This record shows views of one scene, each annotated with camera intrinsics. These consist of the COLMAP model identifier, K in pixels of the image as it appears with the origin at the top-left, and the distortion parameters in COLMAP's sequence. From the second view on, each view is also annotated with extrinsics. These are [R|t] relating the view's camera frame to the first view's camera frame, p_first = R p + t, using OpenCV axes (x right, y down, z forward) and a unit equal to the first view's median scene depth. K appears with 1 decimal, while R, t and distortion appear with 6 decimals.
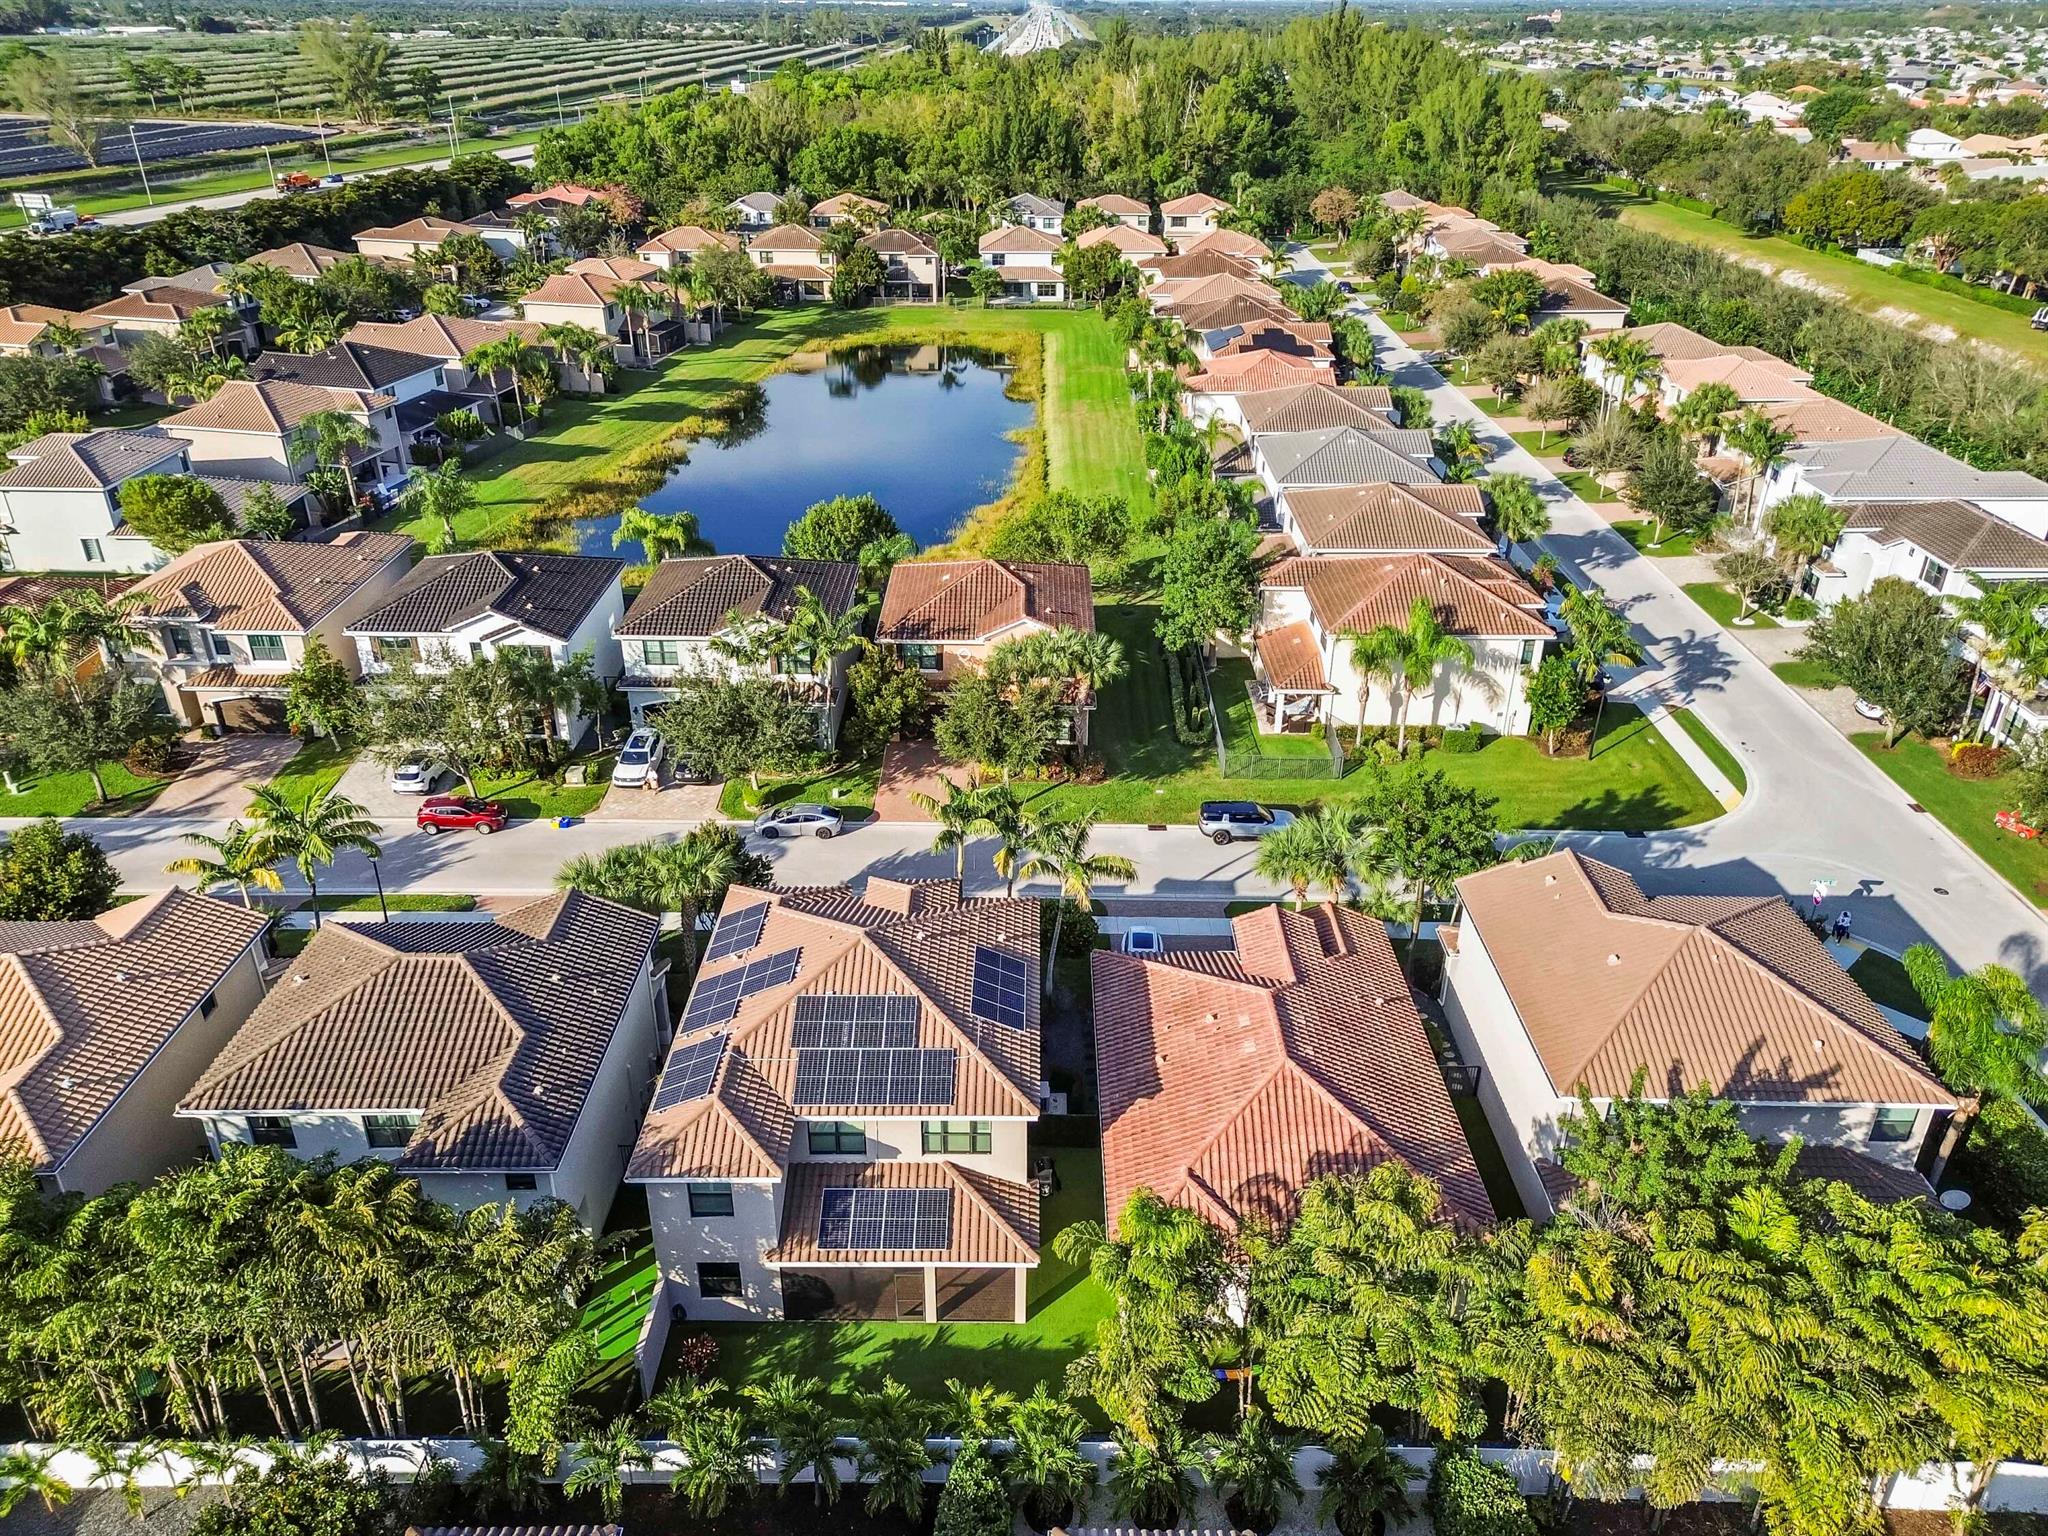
lens RADIAL K [[1470.2, 0, 1036.6], [0, 1470.2, 762.3], [0, 0, 1]] dist [0.083762, -0.041149]
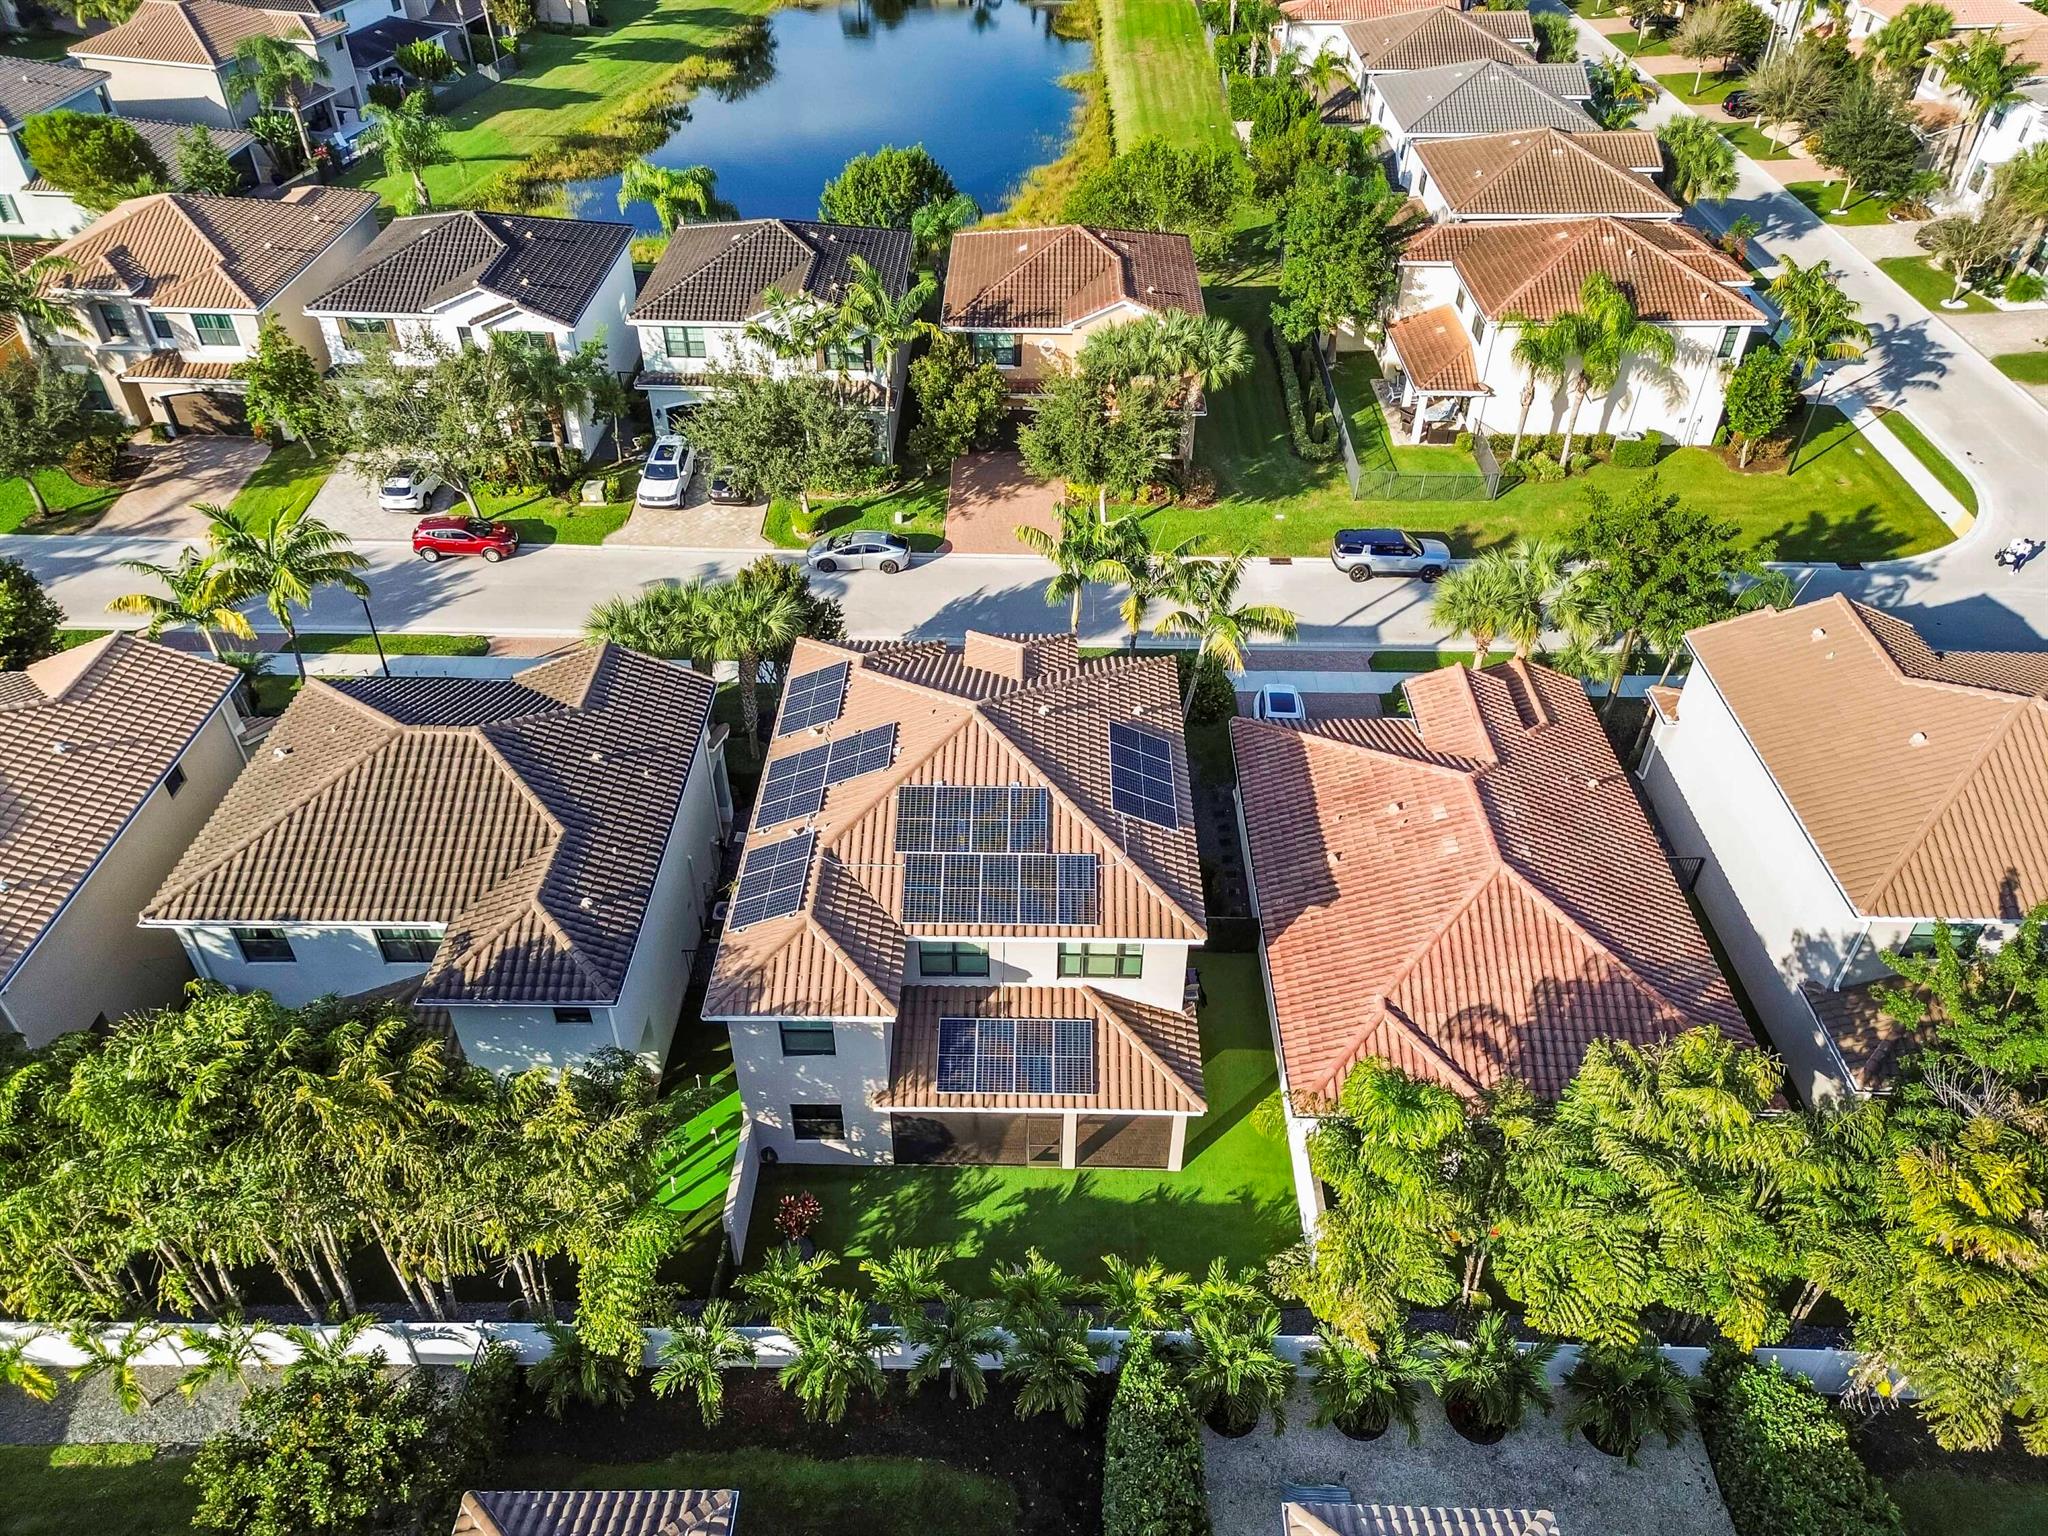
lens RADIAL K [[1470.2, 0, 1032.9], [0, 1470.2, 772.2], [0, 0, 1]] dist [0.083762, -0.041149]
pose [[0.999945, 0.006306, -0.008325, -0.069970], [-0.004500, 0.979493, 0.201426, -0.008965], [0.009425, -0.201378, 0.979468, 0.186034]]
